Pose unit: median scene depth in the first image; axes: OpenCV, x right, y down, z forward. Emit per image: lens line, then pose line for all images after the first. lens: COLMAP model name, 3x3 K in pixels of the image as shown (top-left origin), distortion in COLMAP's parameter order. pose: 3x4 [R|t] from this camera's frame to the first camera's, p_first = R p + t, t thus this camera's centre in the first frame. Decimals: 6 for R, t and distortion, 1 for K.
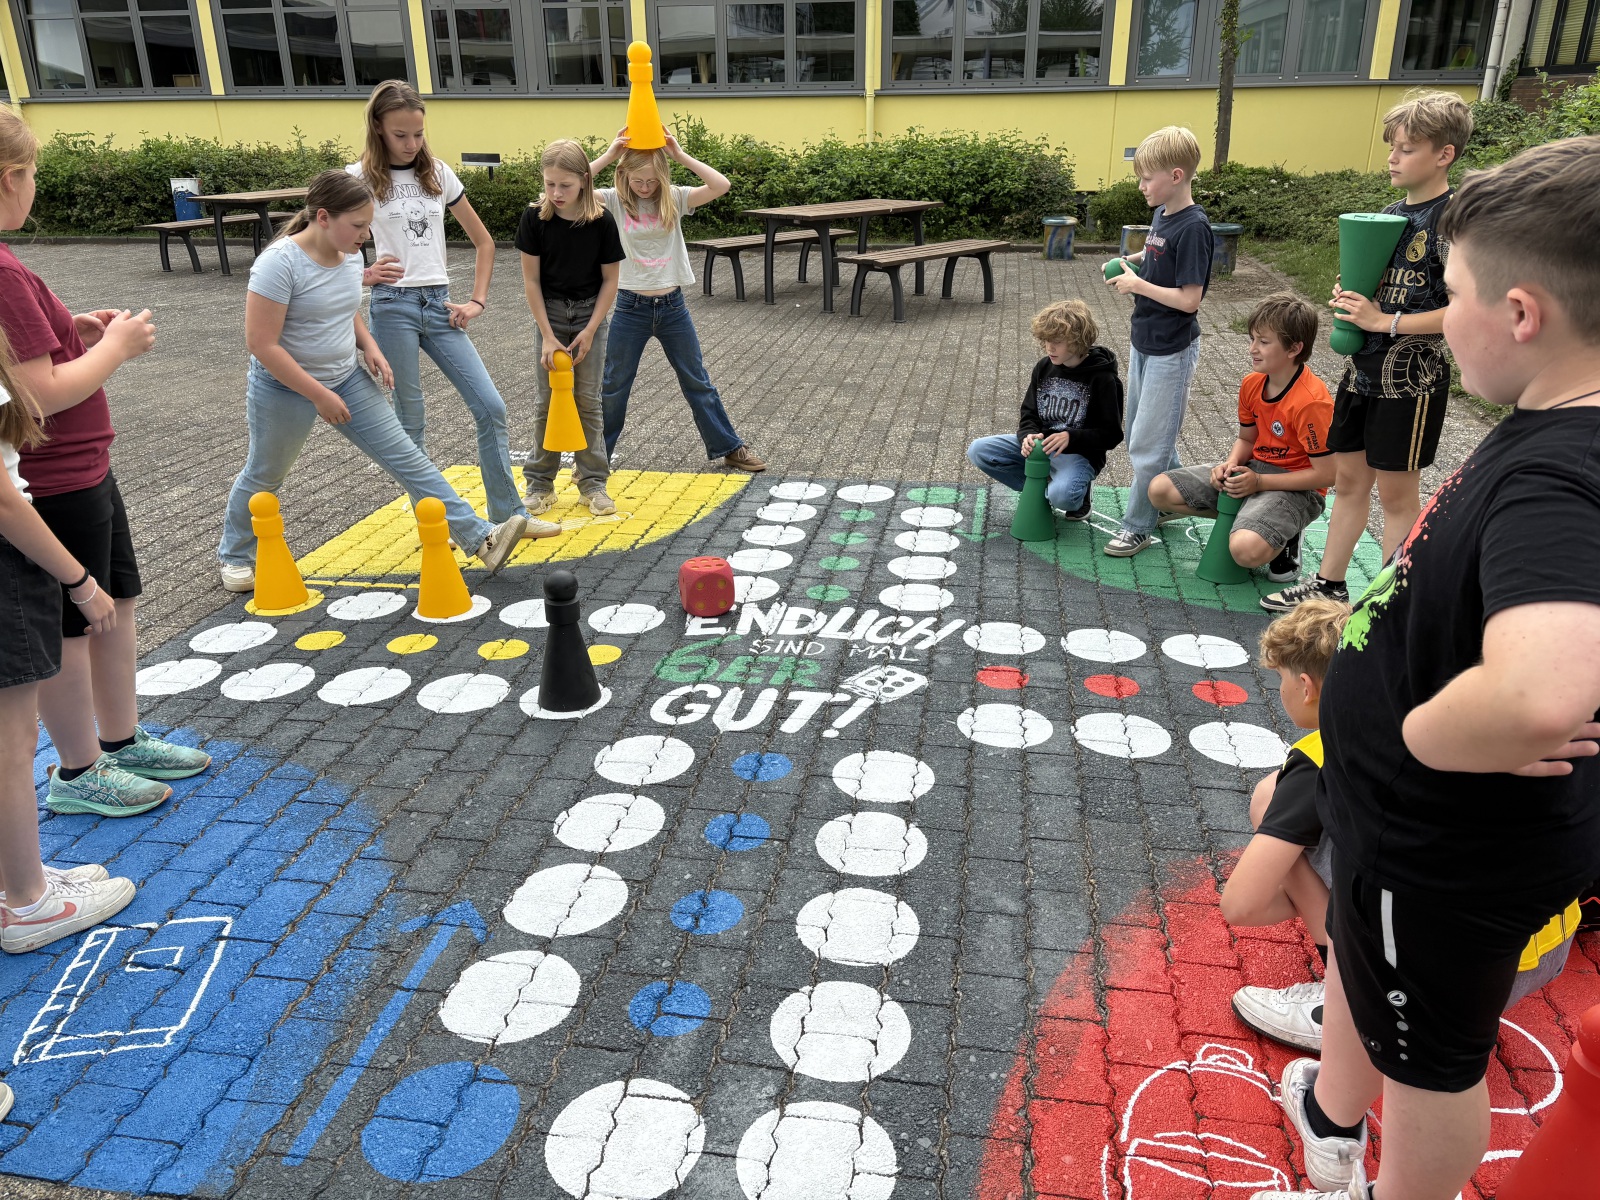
lens RADIAL K [[1232.6, 0, 791.0], [0, 1232.6, 597.6], [0, 0, 1]] dist [0.064811, -0.066667]
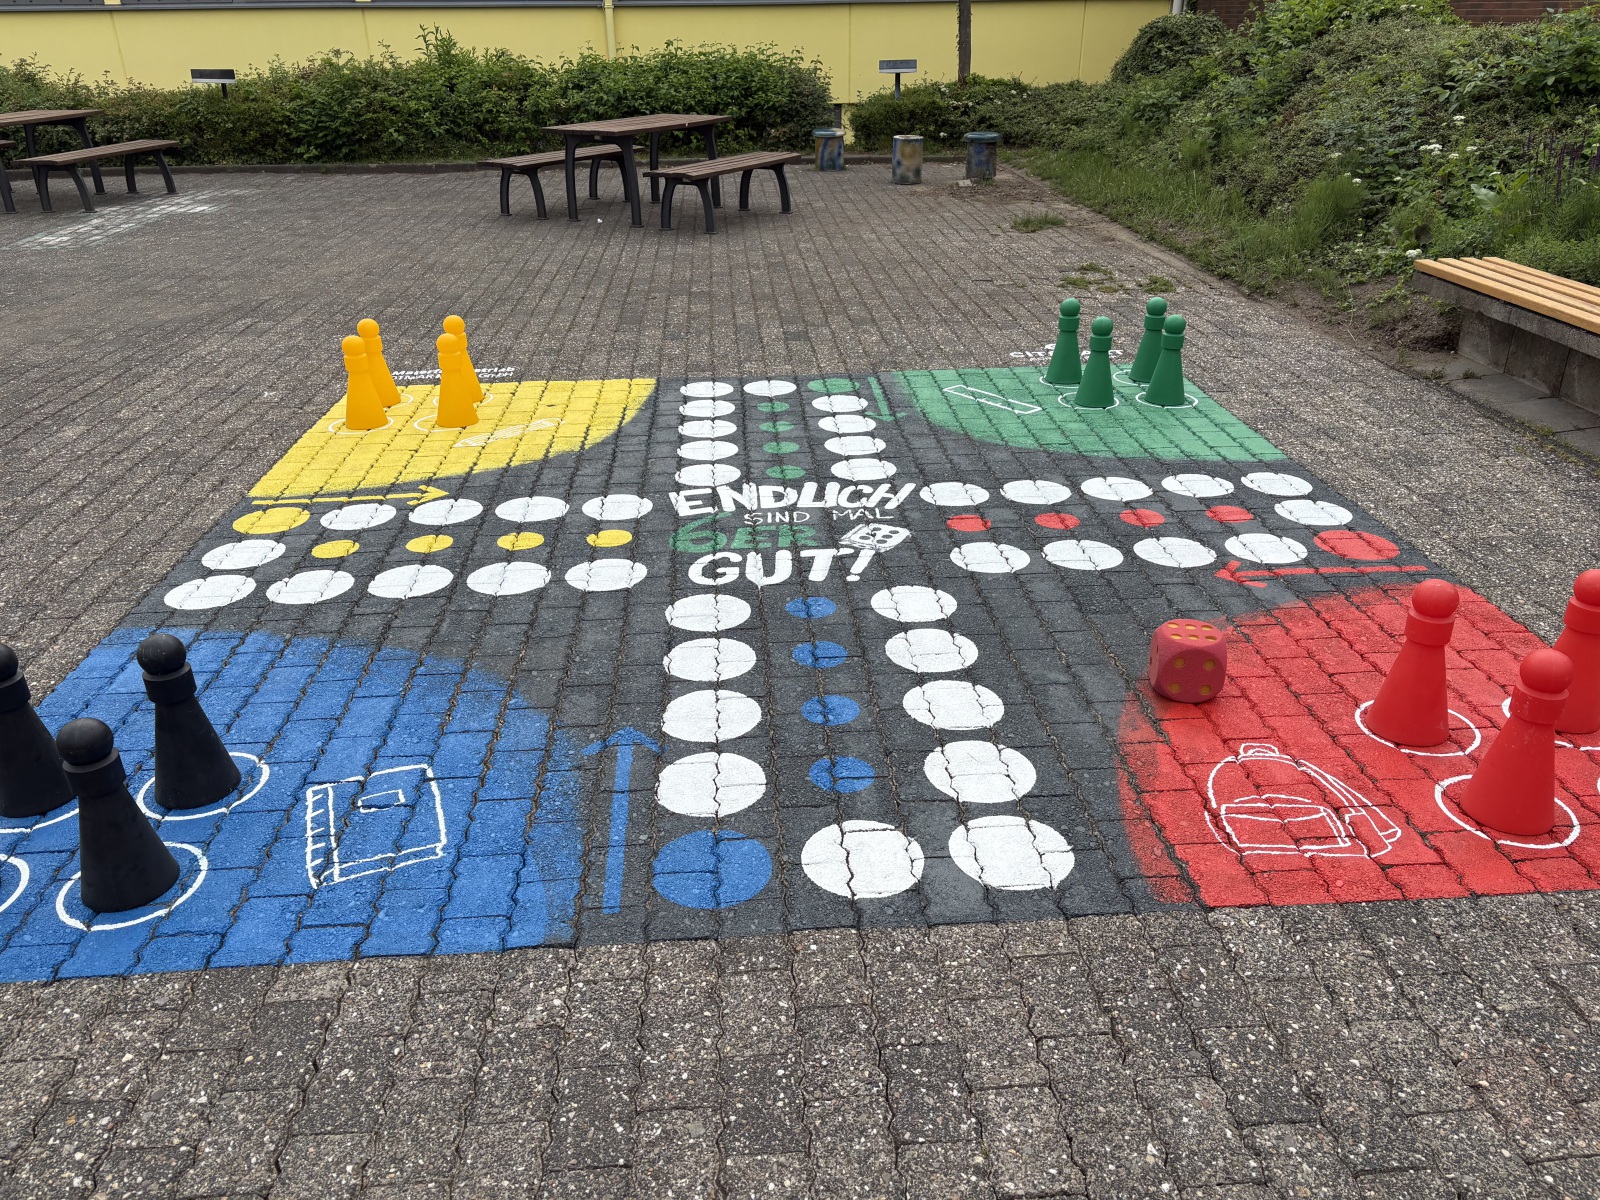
lens RADIAL K [[1232.6, 0, 794.2], [0, 1232.6, 605.5], [0, 0, 1]] dist [0.064811, -0.066667]
pose [[0.972976, -0.100431, 0.207922, -0.221586], [0.086671, 0.993464, 0.074286, 0.036922], [-0.214023, -0.054258, 0.975321, -0.109564]]
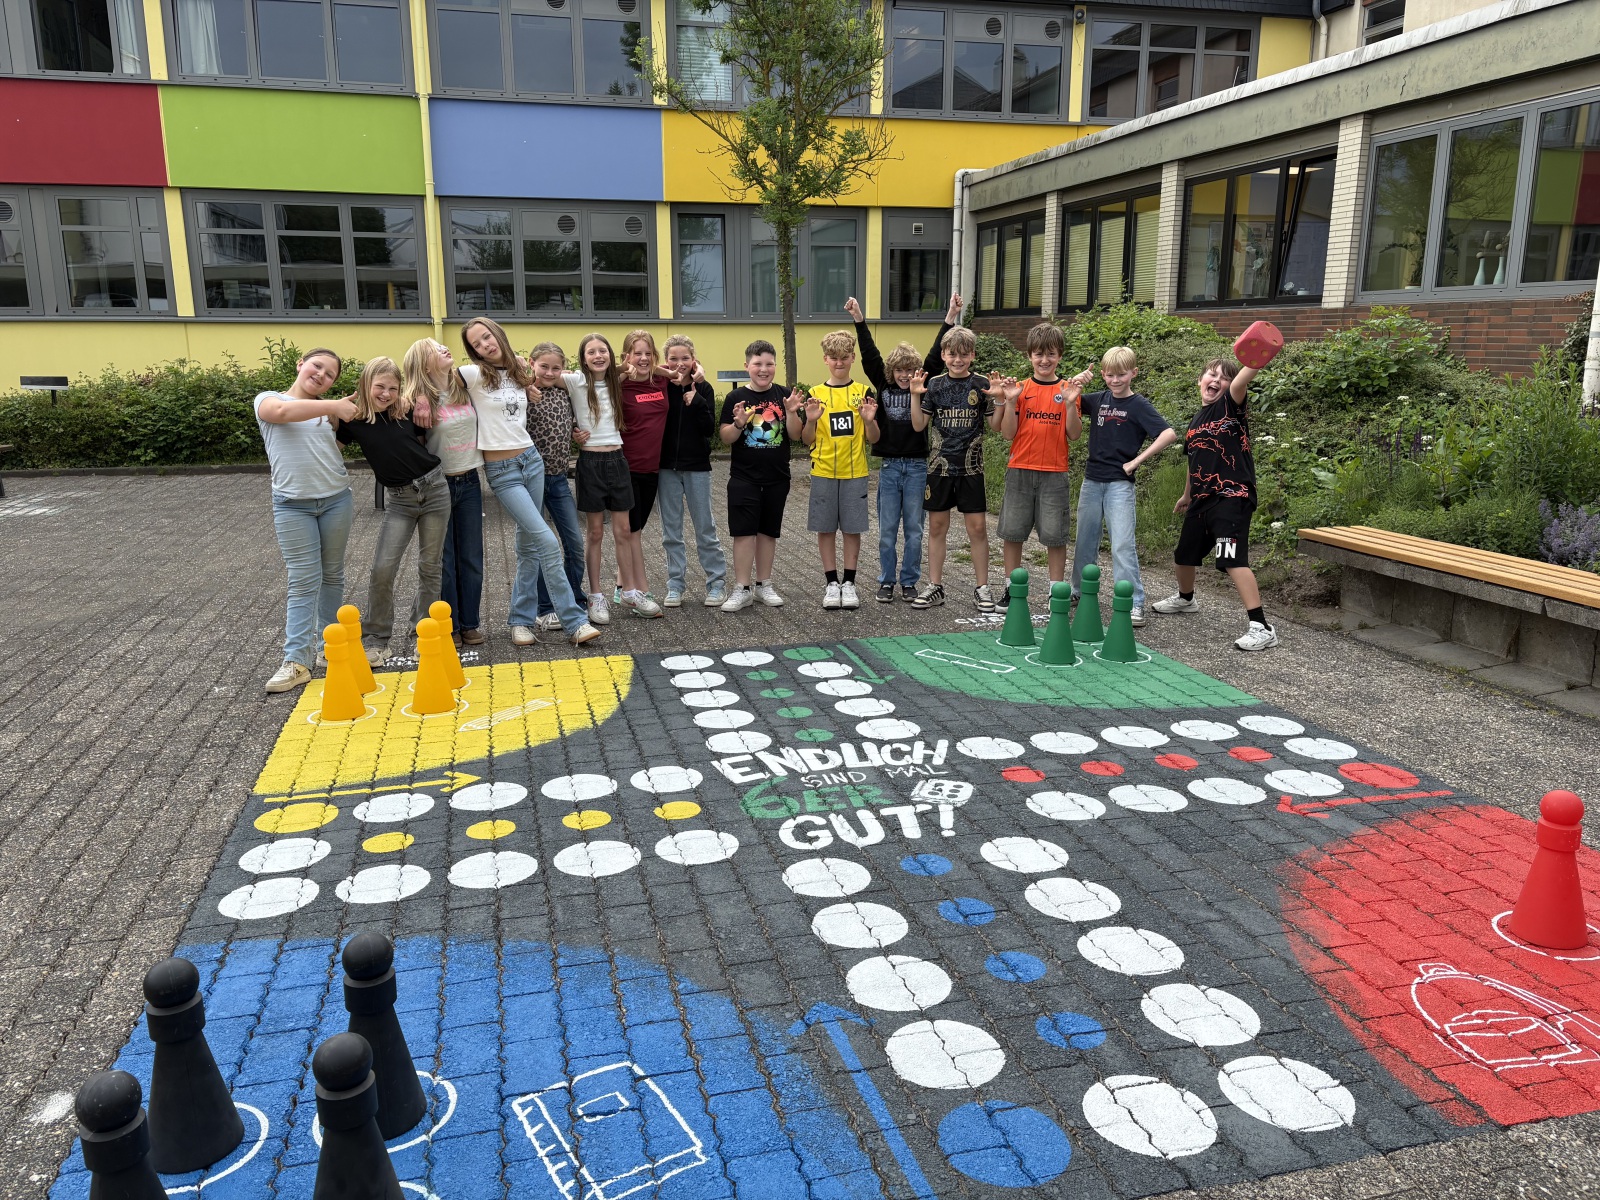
lens RADIAL K [[1232.6, 0, 793.8], [0, 1232.6, 574.9], [0, 0, 1]] dist [0.064811, -0.066667]
pose [[0.913211, -0.071800, 0.401113, -0.458805], [0.144563, 0.977412, -0.154166, 0.025401], [-0.380983, 0.198772, 0.902963, -0.045897]]
